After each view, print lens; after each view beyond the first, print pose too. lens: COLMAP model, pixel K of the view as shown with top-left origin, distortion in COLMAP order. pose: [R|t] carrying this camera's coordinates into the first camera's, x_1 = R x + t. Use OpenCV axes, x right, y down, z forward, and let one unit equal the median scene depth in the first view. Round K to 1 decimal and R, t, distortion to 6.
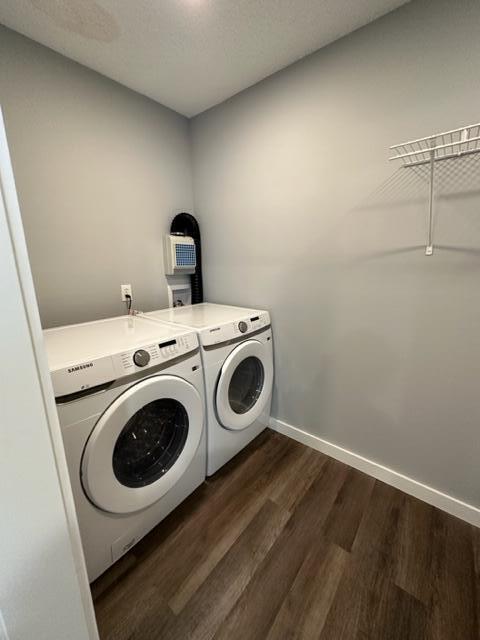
lens RADIAL K [[255.9, 0, 241.6], [0, 255.9, 320.3], [0, 0, 1]] dist [-0.001366, 0.000302]
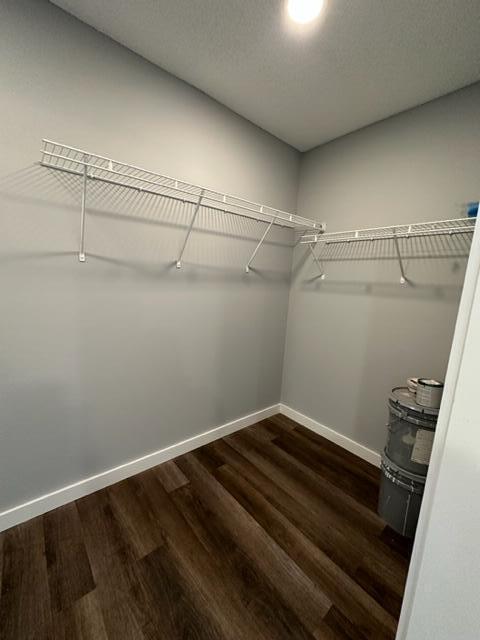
lens RADIAL K [[255.9, 0, 241.4], [0, 255.9, 320.2], [0, 0, 1]] dist [-0.001366, 0.000302]
pose [[0.182692, -0.146037, 0.972264, -0.213531], [0.161344, 0.979953, 0.116875, -0.036131], [-0.969841, 0.135517, 0.202592, 0.183345]]
